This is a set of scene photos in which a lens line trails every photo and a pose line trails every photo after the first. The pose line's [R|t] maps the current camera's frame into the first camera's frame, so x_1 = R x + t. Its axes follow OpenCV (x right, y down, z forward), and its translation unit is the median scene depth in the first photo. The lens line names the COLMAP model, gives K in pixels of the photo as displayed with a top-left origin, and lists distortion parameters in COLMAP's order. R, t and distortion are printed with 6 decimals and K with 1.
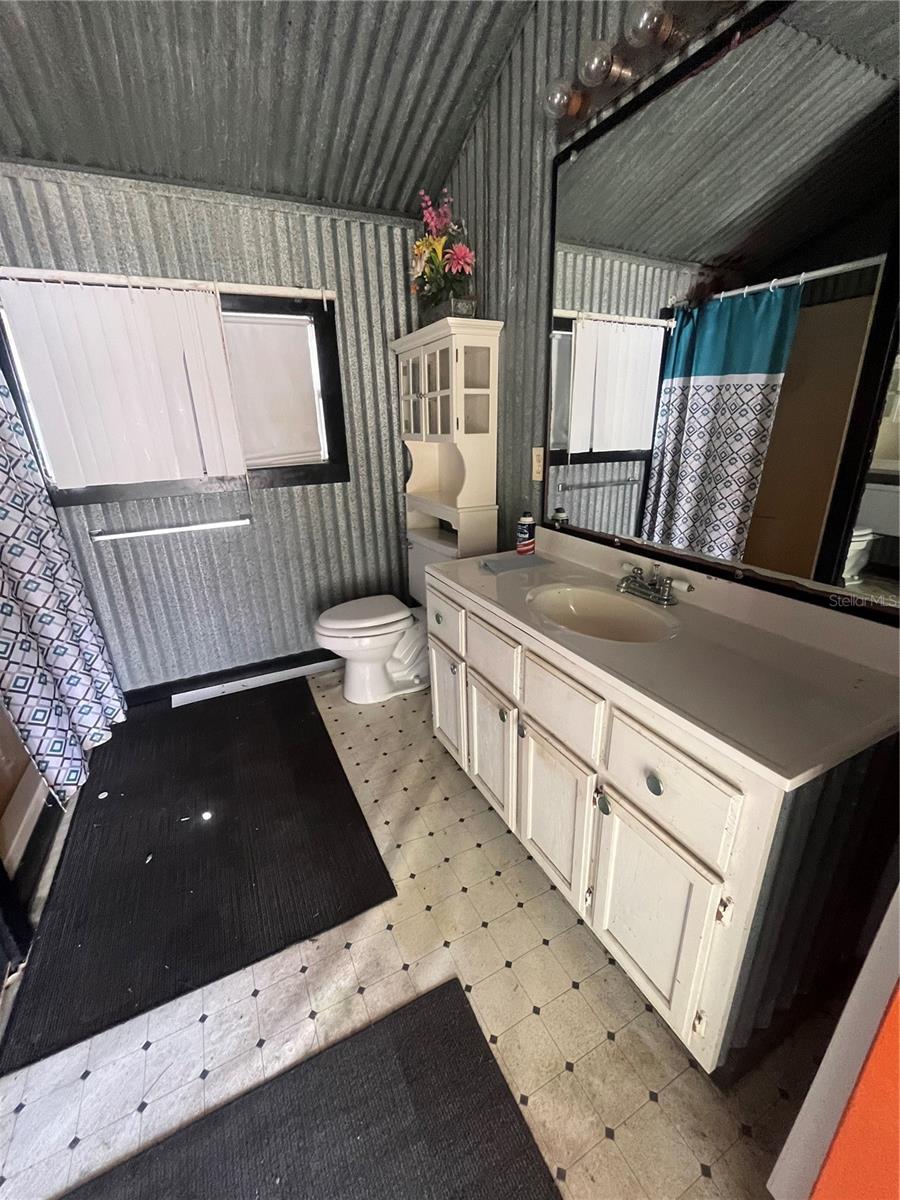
lens RADIAL K [[487.0, 0, 447.0], [0, 487.0, 597.9], [0, 0, 1]] dist [-0.005450, 0.001153]
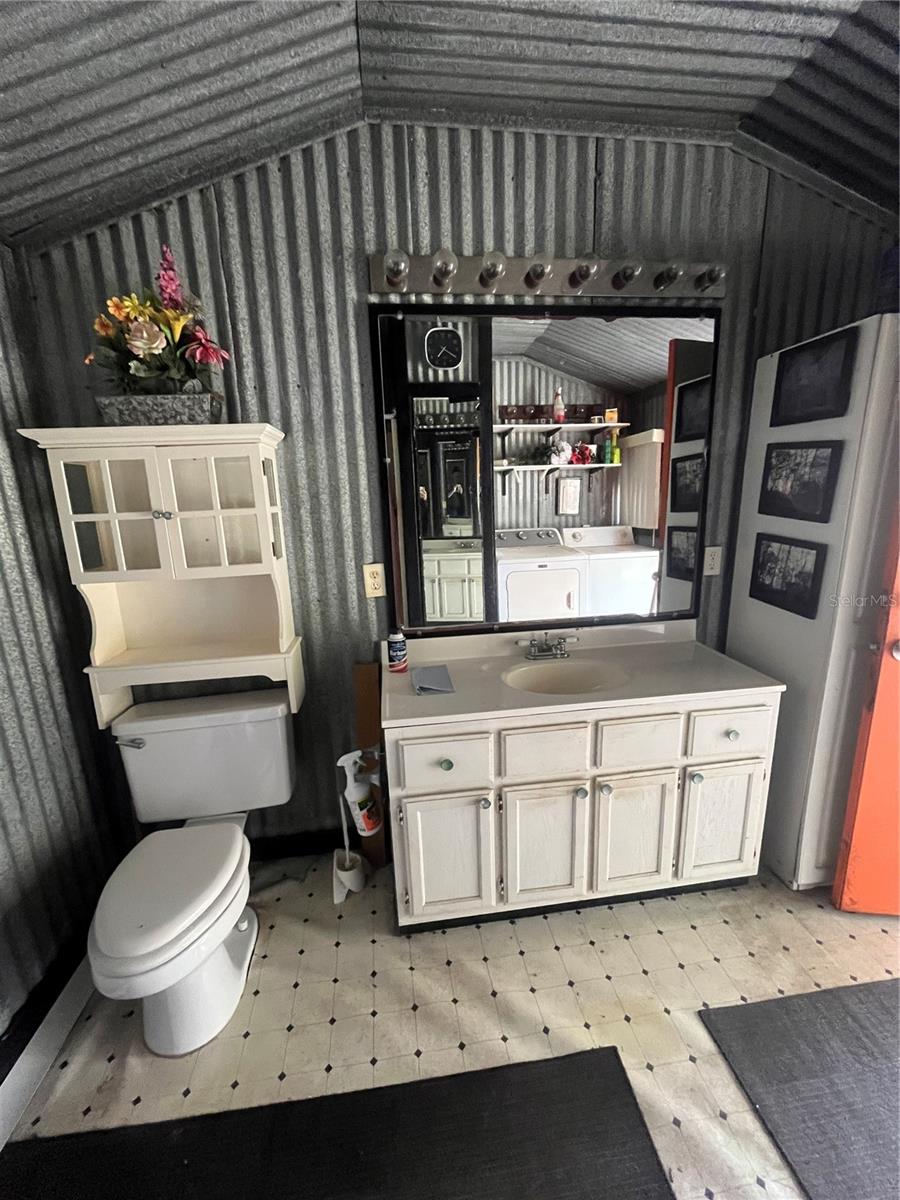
lens RADIAL K [[487.0, 0, 450.5], [0, 487.0, 600.5], [0, 0, 1]] dist [-0.005450, 0.001153]
pose [[0.326317, -0.187429, 0.926492, -0.602575], [0.348457, 0.934969, 0.066414, -0.224435], [-0.878689, 0.301171, 0.370407, 0.468750]]
